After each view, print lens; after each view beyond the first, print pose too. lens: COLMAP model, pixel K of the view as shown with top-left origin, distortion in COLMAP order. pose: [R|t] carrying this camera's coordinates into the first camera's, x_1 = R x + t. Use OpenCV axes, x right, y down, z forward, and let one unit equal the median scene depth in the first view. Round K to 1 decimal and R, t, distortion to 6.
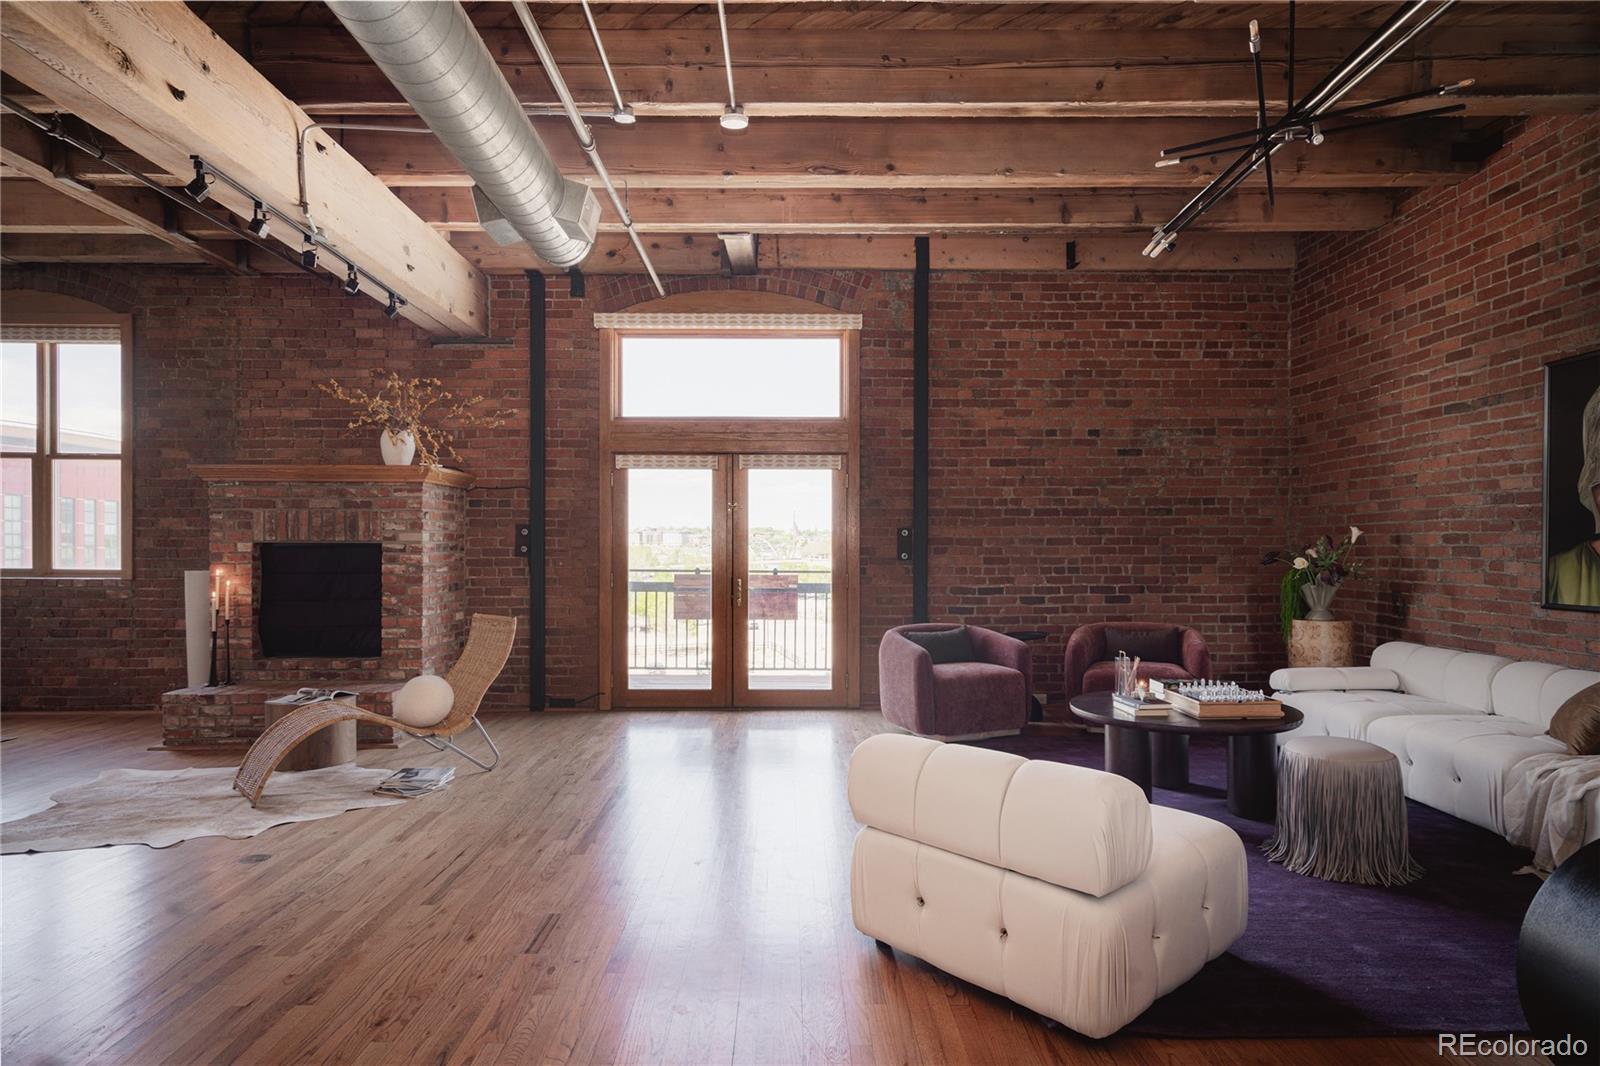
lens RADIAL K [[873.7, 0, 777.5], [0, 873.7, 561.5], [0, 0, 1]] dist [0.003560, 0.001433]
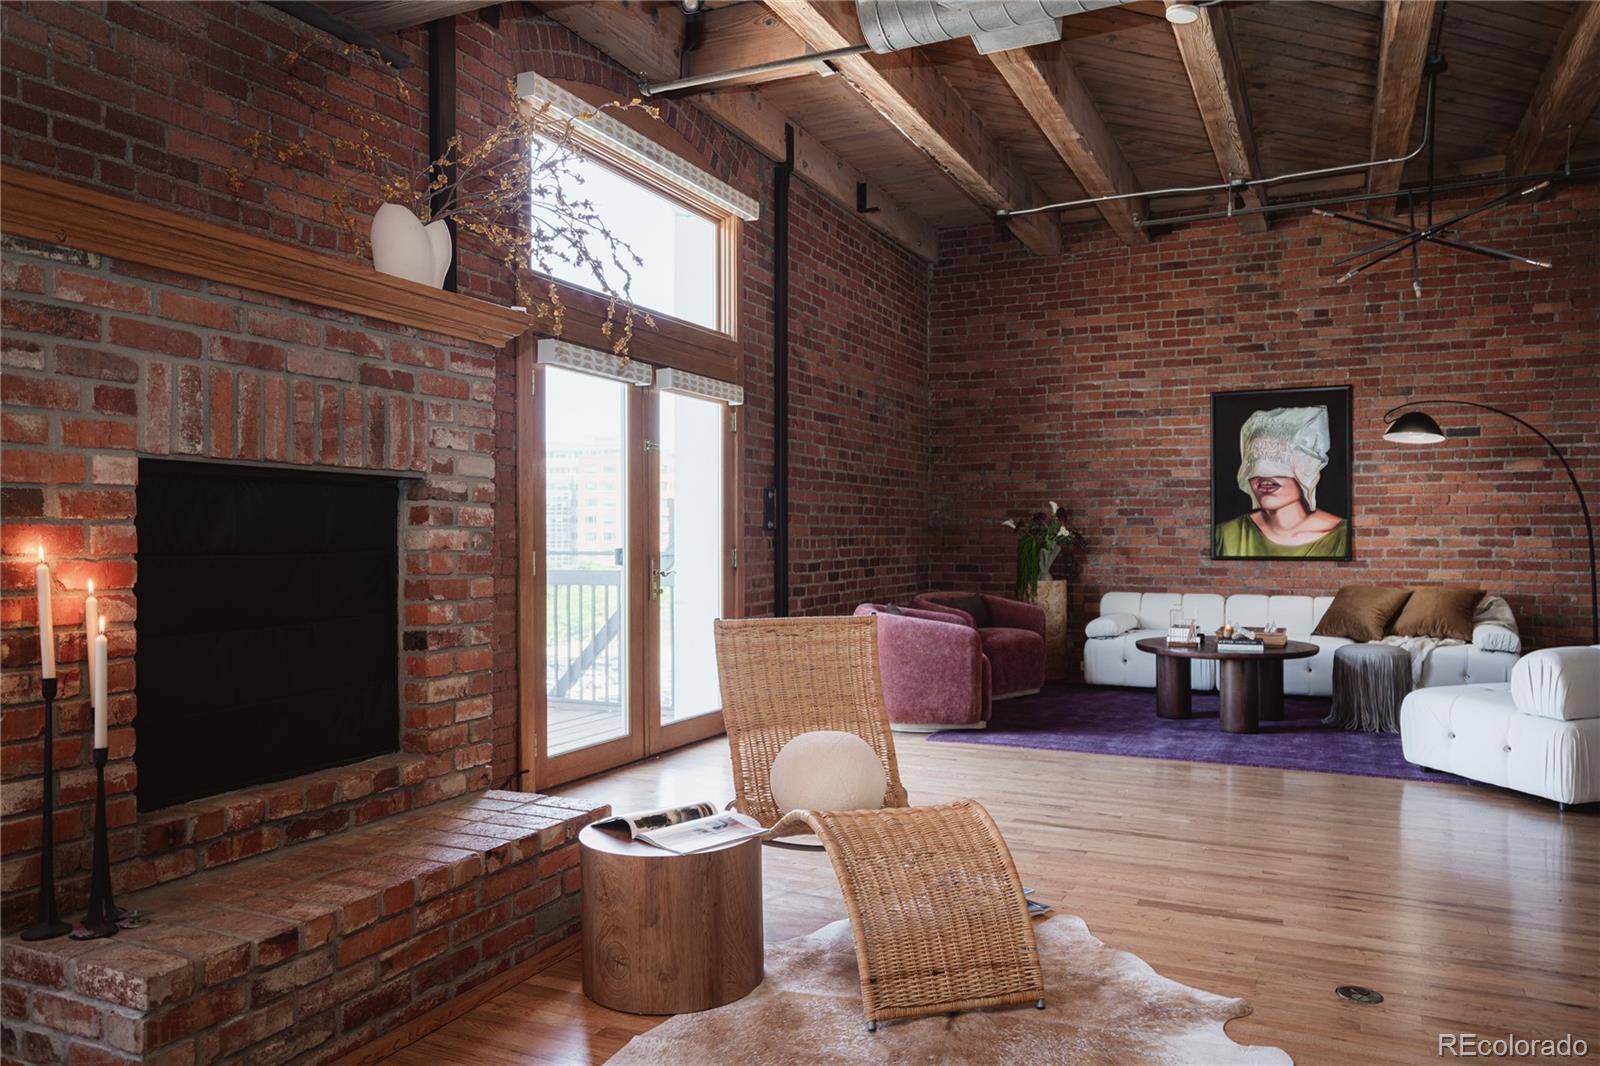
lens RADIAL K [[1169.1, 0, 802.6], [0, 1169.1, 557.0], [0, 0, 1]] dist [0.002913, 0.002899]
pose [[0.415769, -0.015594, 0.909337, -0.953908], [0.014846, 0.999836, 0.010358, 0.014818], [-0.909349, 0.009194, 0.415932, 0.648071]]
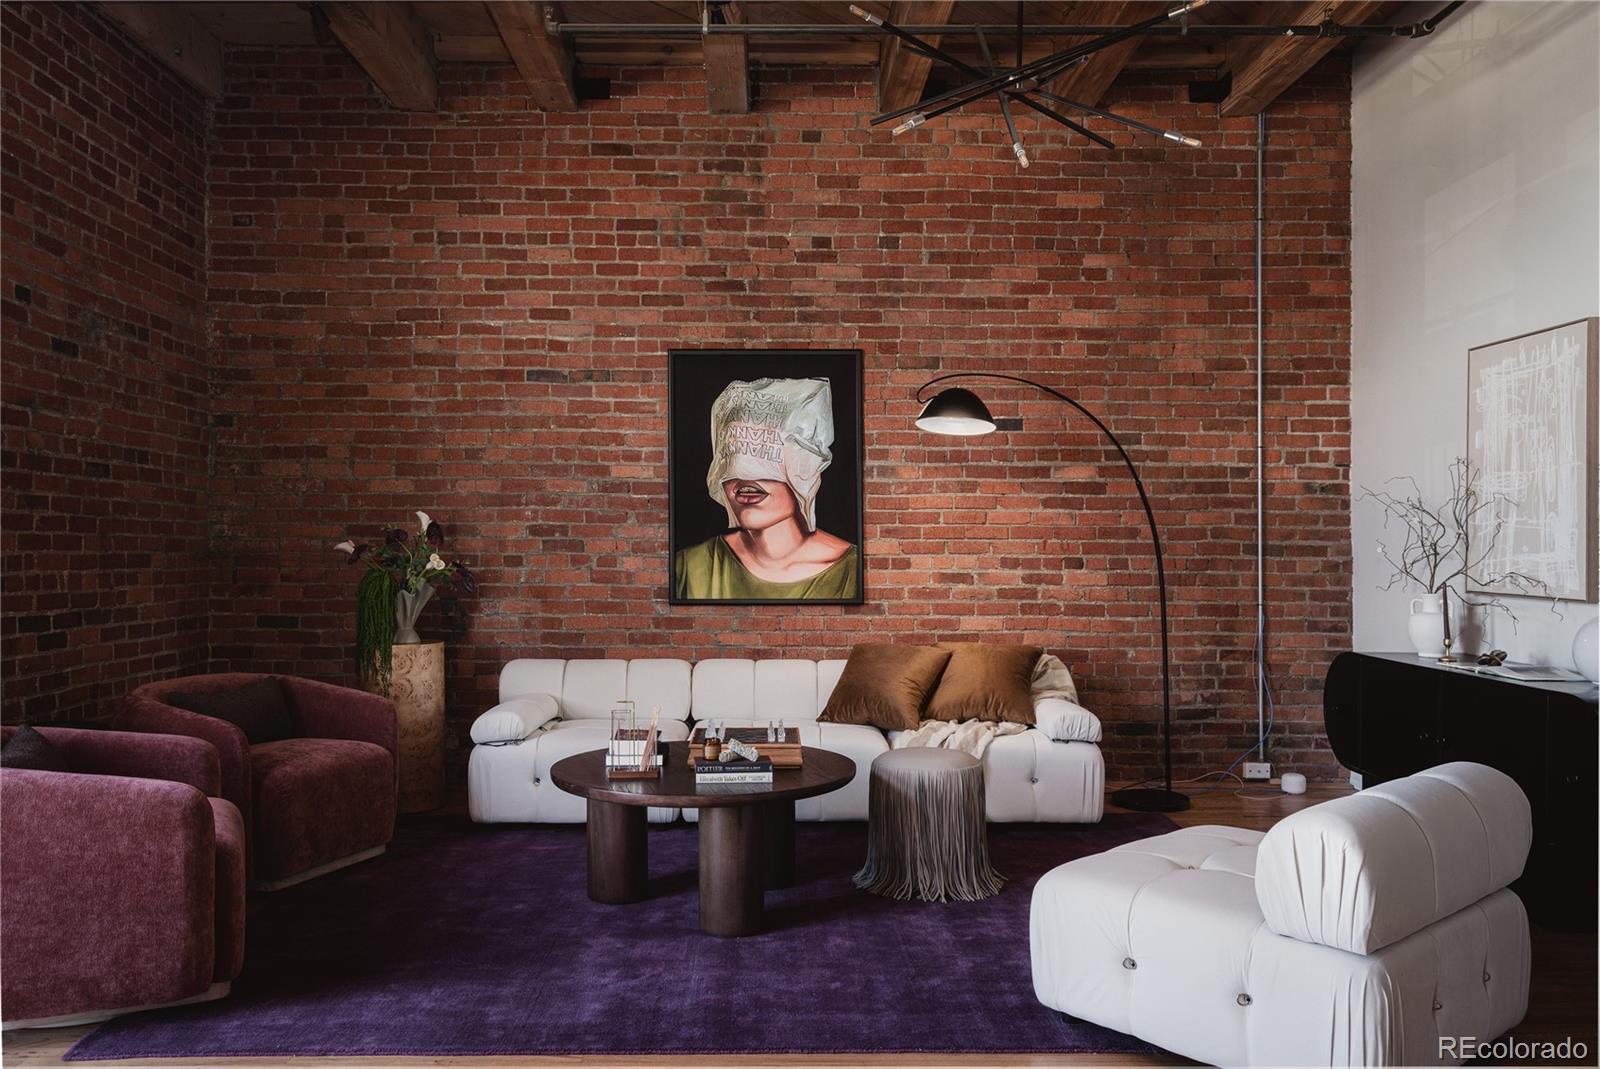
lens RADIAL K [[1272.0, 0, 805.3], [0, 1272.0, 556.0], [0, 0, 1]] dist [0.015662, 0.002282]
pose [[-0.032462, -0.001290, 0.999472, -0.417137], [0.013915, 0.999902, 0.001742, -0.000165], [-0.999376, 0.013964, -0.032440, 0.719013]]
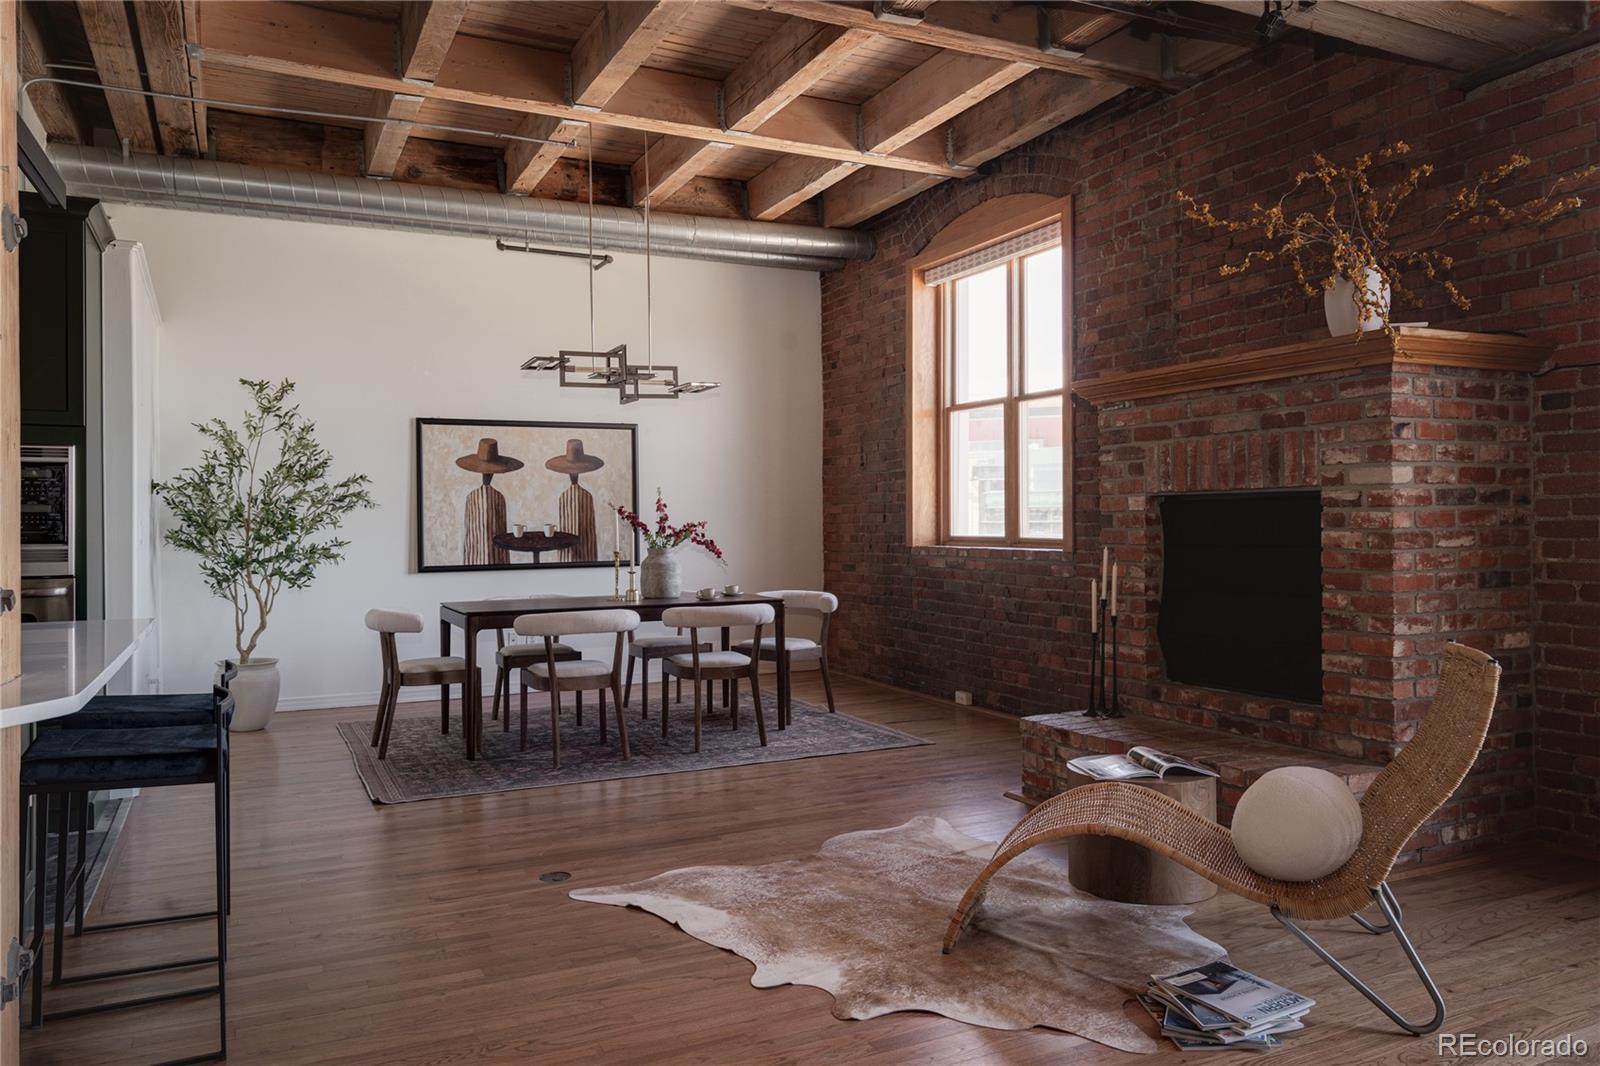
lens RADIAL K [[1113.7, 0, 817.1], [0, 1113.7, 527.4], [0, 0, 1]] dist [0.009146, 0.000644]
pose [[0.456035, -0.002994, -0.889957, 0.006293], [-0.004375, 0.999975, -0.005606, 0.007090], [0.889951, 0.006450, 0.456011, 0.456111]]
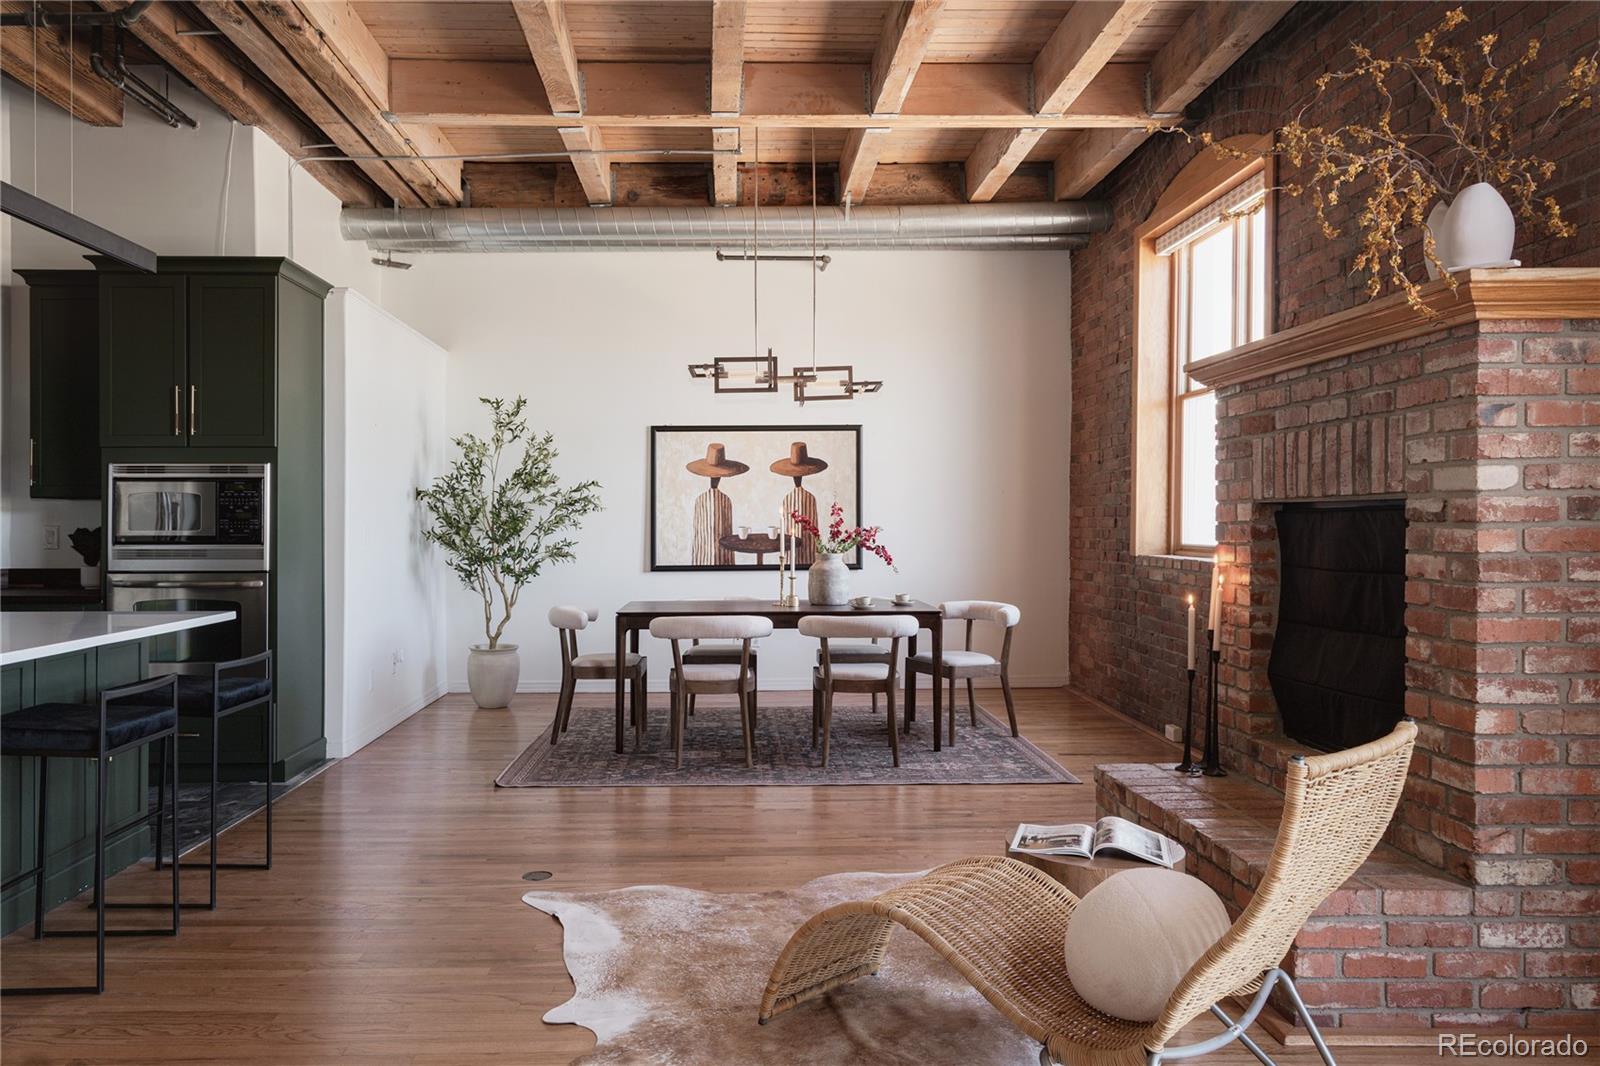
lens RADIAL K [[1121.0, 0, 761.1], [0, 1121.0, 536.1], [0, 0, 1]] dist [0.005163, 0.003244]
pose [[0.035667, 0.010289, -0.999311, 0.037192], [-0.012390, 0.999875, 0.009852, -0.005998], [0.999287, 0.012030, 0.035790, 0.747930]]
